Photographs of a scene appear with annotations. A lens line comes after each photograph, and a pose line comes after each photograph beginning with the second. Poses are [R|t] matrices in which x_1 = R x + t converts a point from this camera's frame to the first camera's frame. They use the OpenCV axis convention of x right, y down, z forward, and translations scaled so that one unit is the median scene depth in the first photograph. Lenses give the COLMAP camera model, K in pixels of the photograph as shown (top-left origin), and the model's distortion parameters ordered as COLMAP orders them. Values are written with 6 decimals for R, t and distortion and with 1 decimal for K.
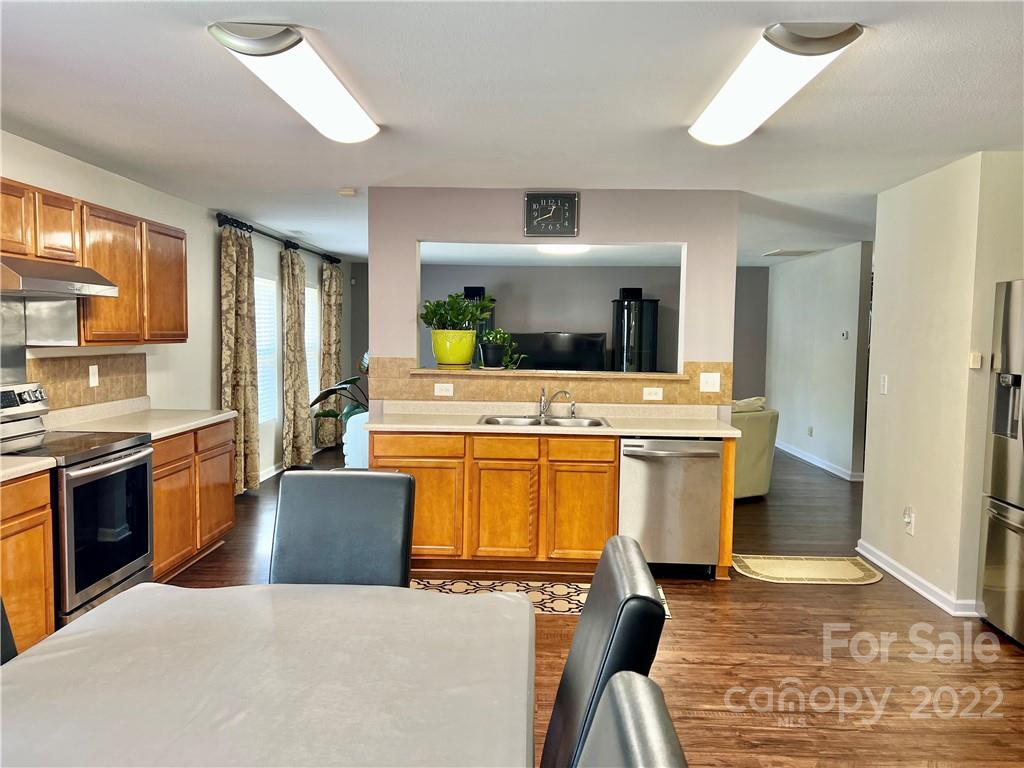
lens RADIAL K [[751.5, 0, 512.0], [0, 751.5, 384.0], [0, 0, 1]] dist [0.071396, -0.010826]
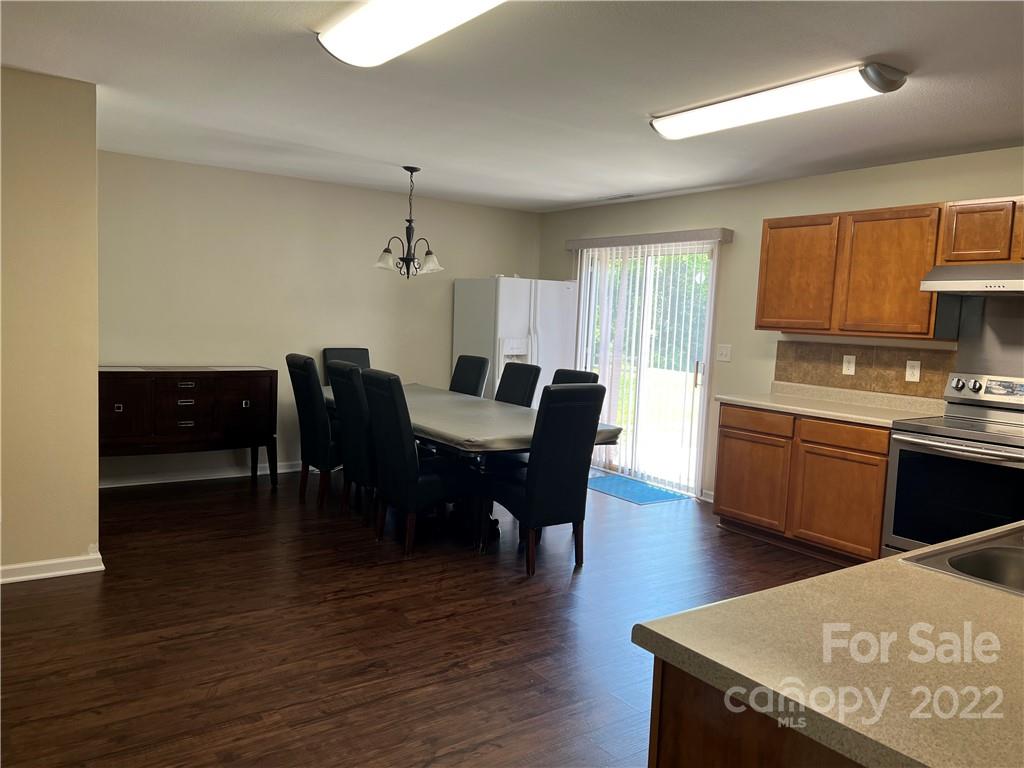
lens RADIAL K [[780.7, 0, 512.0], [0, 780.7, 384.0], [0, 0, 1]] dist [0.096552, -0.000748]
pose [[-0.790509, 0.001744, -0.612448, 0.716832], [-0.099340, 0.986388, 0.131032, -0.074888], [0.604340, 0.164422, -0.779576, 1.636171]]
